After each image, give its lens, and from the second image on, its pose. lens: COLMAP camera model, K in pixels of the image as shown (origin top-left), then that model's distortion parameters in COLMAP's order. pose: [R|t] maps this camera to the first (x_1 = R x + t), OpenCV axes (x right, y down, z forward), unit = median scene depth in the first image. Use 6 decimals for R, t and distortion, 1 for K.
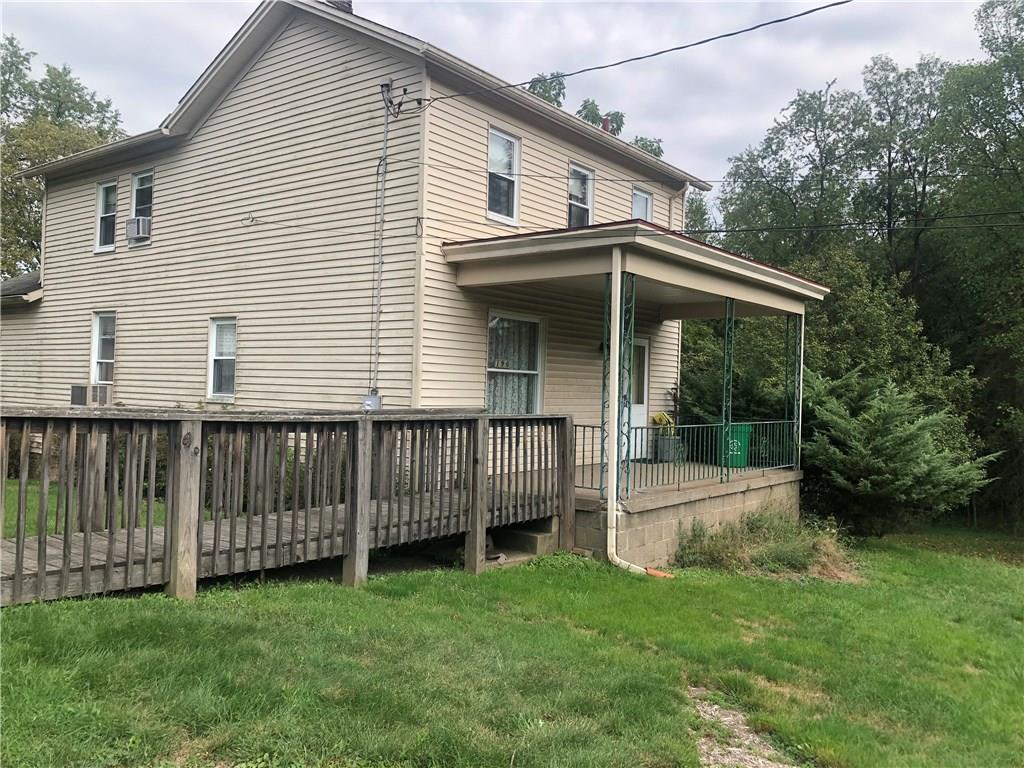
lens RADIAL K [[839.0, 0, 512.0], [0, 839.0, 384.0], [0, 0, 1]] dist [0.004958, -0.001431]
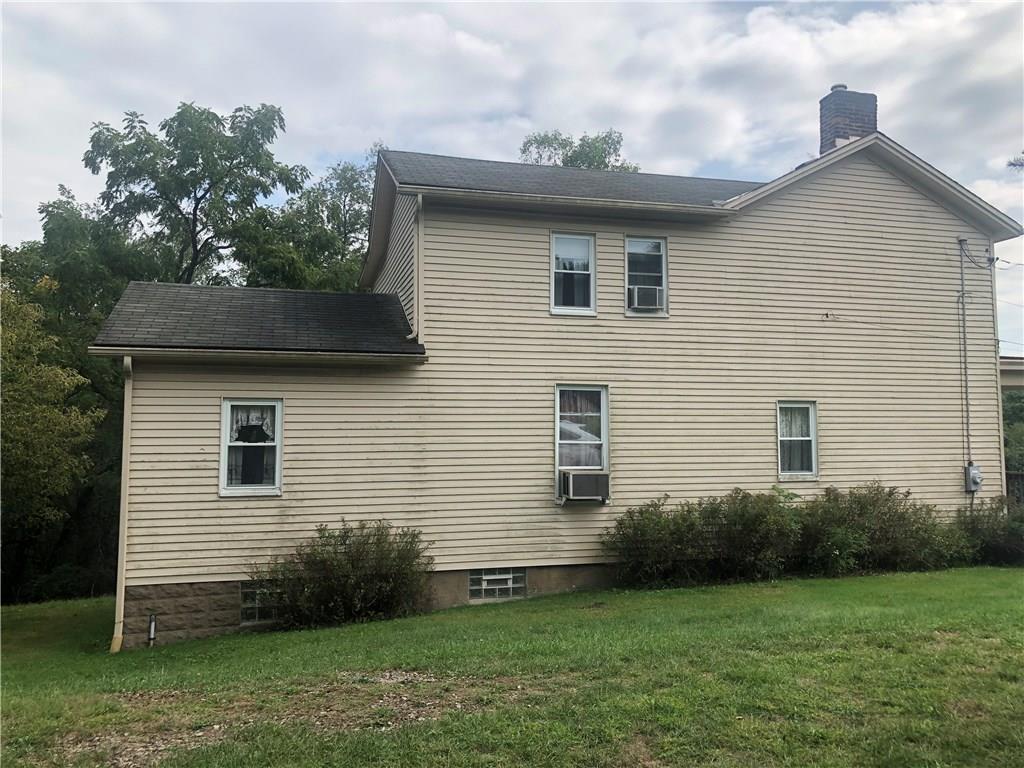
lens RADIAL K [[839.0, 0, 512.0], [0, 839.0, 384.0], [0, 0, 1]] dist [0.004958, -0.001431]
pose [[0.600993, 0.053327, 0.797473, -0.965127], [0.031577, 0.995408, -0.090360, -0.011118], [-0.798630, 0.079488, 0.596550, 0.449533]]
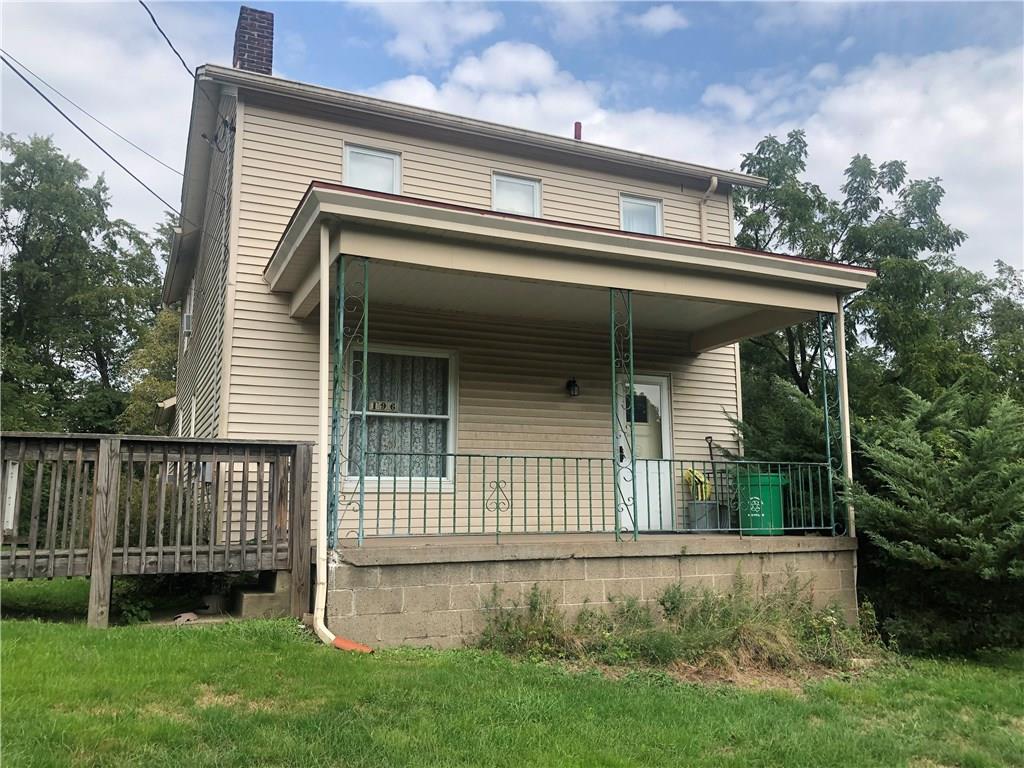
lens RADIAL K [[839.0, 0, 512.0], [0, 839.0, 384.0], [0, 0, 1]] dist [0.004958, -0.001431]
pose [[0.887712, -0.103810, -0.448543, 0.488639], [0.034778, 0.986584, -0.159504, 0.093775], [0.459083, 0.125995, 0.879413, 0.306338]]
